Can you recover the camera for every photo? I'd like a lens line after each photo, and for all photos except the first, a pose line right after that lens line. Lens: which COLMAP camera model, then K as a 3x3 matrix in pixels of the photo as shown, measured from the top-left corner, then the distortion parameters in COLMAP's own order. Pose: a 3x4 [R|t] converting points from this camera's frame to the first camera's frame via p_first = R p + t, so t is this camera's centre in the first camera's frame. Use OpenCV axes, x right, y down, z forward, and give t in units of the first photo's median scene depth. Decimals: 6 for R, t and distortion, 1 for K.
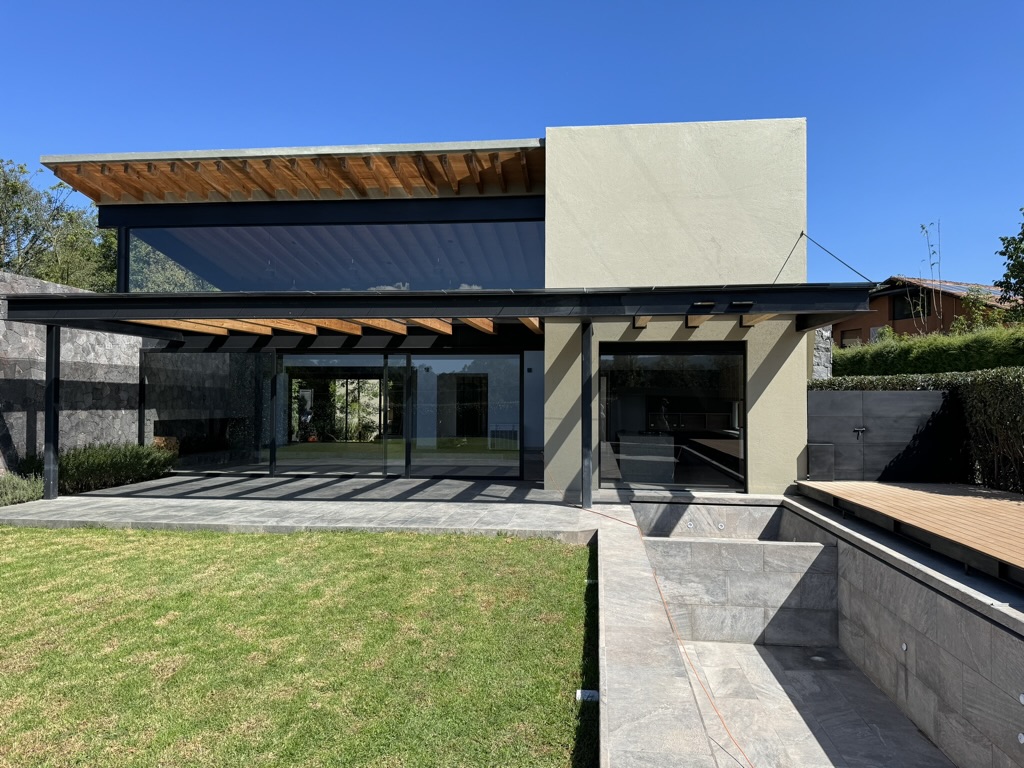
lens RADIAL K [[713.5, 0, 512.0], [0, 713.5, 384.0], [0, 0, 1]] dist [-0.009001, -0.003986]
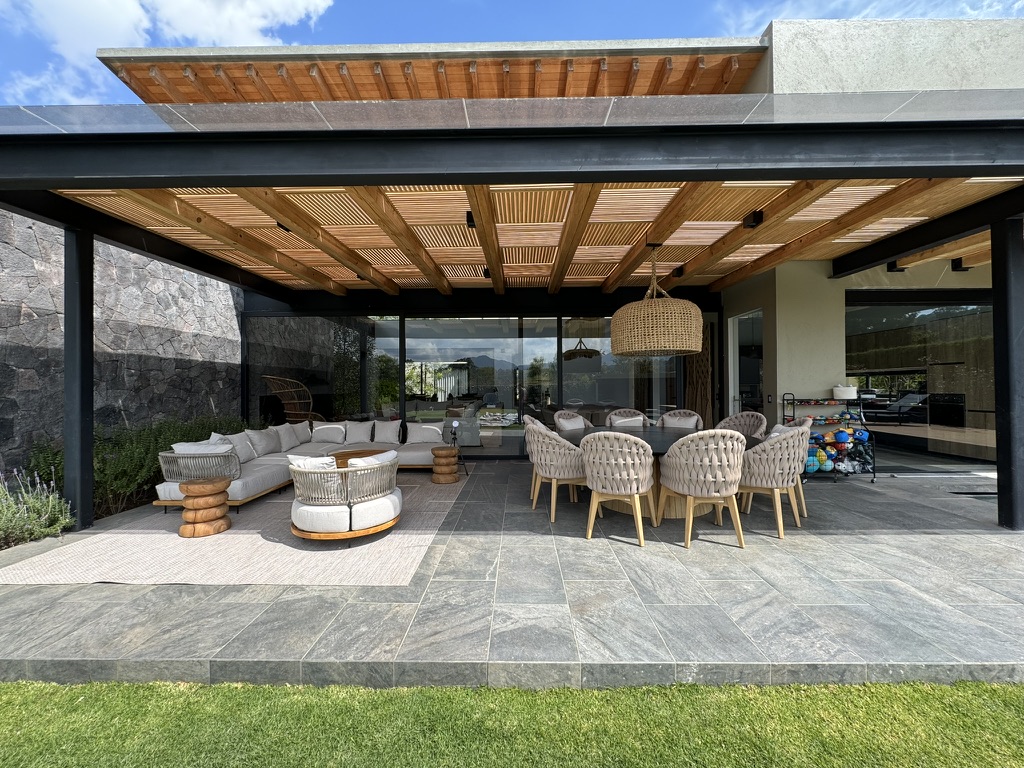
lens RADIAL K [[406.2, 0, 512.0], [0, 406.2, 384.0], [0, 0, 1]] dist [-0.001543, -0.000138]
pose [[0.995119, -0.012194, 0.097926, -0.283964], [0.010723, 0.999822, 0.015532, 0.037176], [-0.098098, -0.014406, 0.995072, 0.551142]]
